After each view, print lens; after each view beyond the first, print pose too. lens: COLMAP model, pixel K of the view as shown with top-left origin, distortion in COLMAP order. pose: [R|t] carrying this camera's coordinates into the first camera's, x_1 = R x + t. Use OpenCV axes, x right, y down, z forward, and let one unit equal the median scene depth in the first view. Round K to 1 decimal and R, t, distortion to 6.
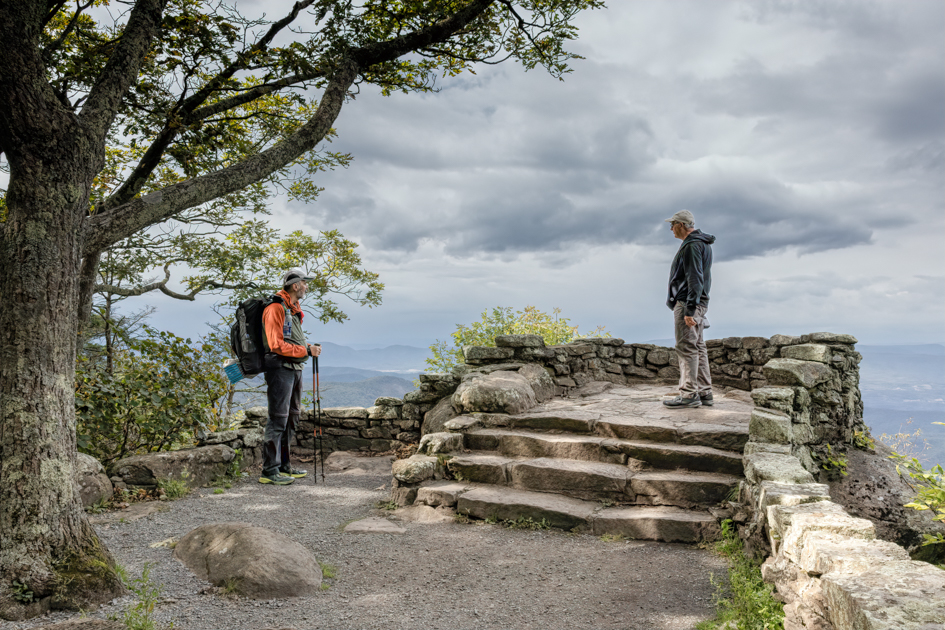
lens RADIAL K [[697.5, 0, 473.4], [0, 697.5, 315.8], [0, 0, 1]] dist [-0.012059, 0.011483]
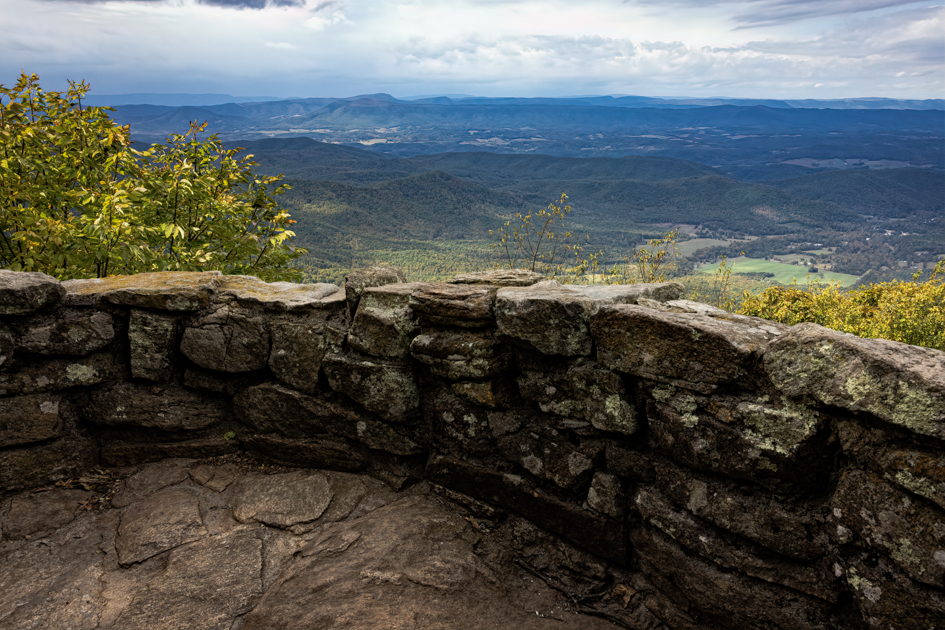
lens RADIAL K [[697.5, 0, 474.6], [0, 697.5, 314.1], [0, 0, 1]] dist [-0.012059, 0.011483]
pose [[0.918086, -0.126666, 0.375597, 0.254449], [-0.006297, 0.942787, 0.333337, -0.029375], [-0.396330, -0.308397, 0.864762, 0.763732]]
